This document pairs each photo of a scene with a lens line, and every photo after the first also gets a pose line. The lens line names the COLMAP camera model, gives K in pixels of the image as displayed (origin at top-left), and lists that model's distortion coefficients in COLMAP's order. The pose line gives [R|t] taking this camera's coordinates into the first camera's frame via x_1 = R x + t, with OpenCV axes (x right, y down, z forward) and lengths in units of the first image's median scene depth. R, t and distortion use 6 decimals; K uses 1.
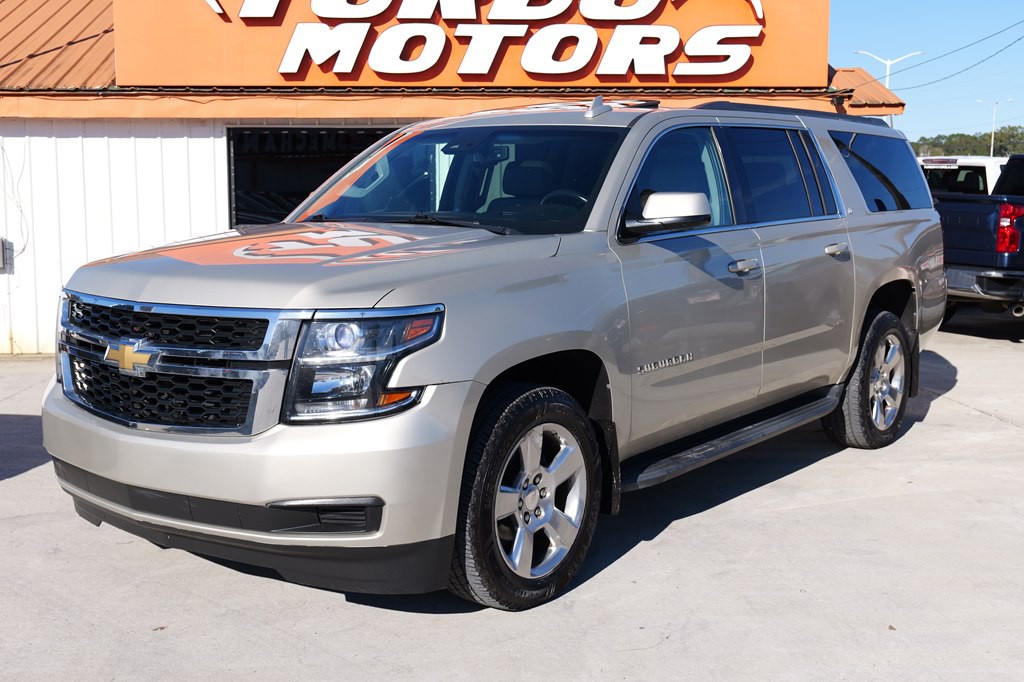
lens RADIAL K [[1169.0, 0, 491.1], [0, 1169.0, 363.1], [0, 0, 1]] dist [0.006081, 0.015057]
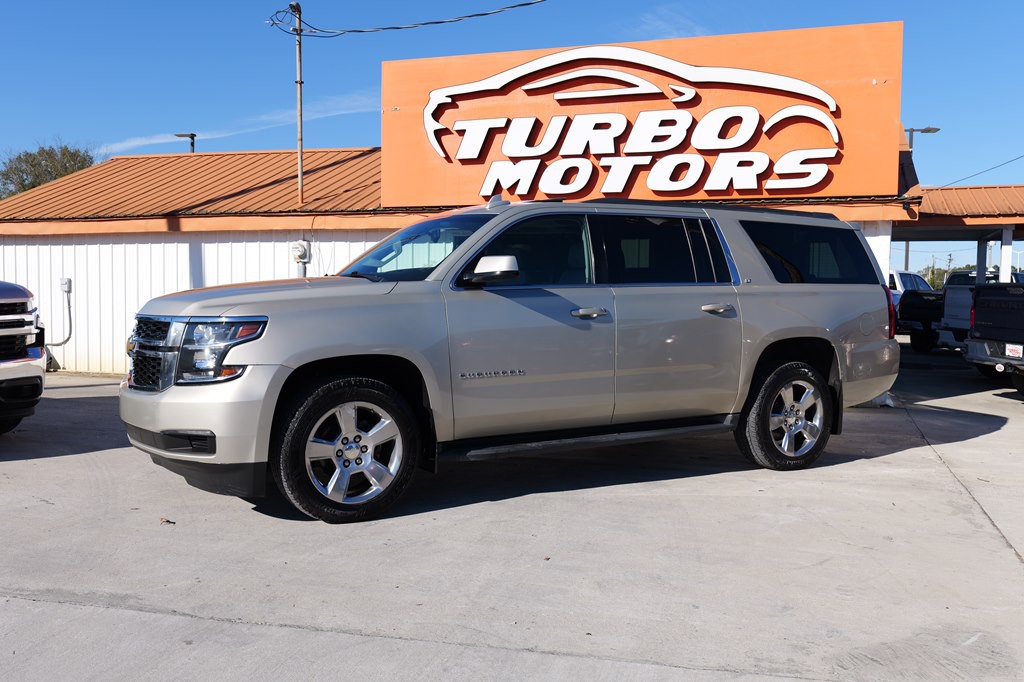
lens RADIAL K [[919.7, 0, 512.0], [0, 919.7, 341.0], [0, 0, 1]] dist [0.008671, -0.000834]
pose [[0.933330, 0.029183, -0.357832, 0.265725], [-0.064916, 0.993980, -0.088256, 0.026760], [0.353103, 0.105601, 0.929606, -0.019415]]
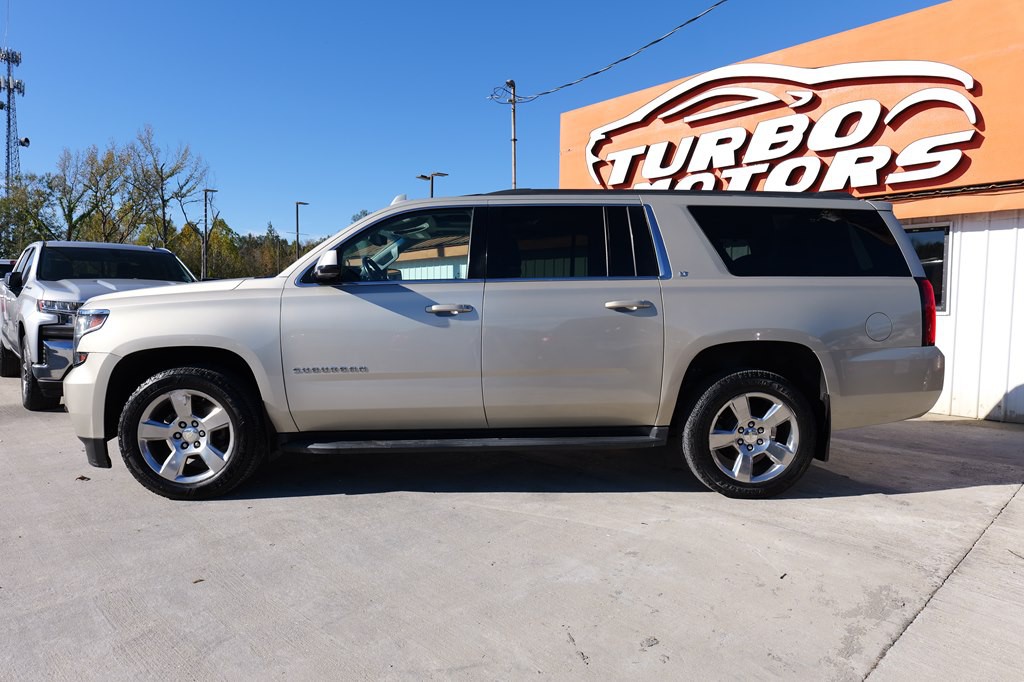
lens RADIAL K [[622.6, 0, 512.0], [0, 622.6, 341.0], [0, 0, 1]] dist [-0.000920, 0.000346]
pose [[0.651751, 0.053428, -0.756549, 0.403873], [-0.120292, 0.992171, -0.033561, -0.016576], [0.748833, 0.112880, 0.653076, 0.308113]]
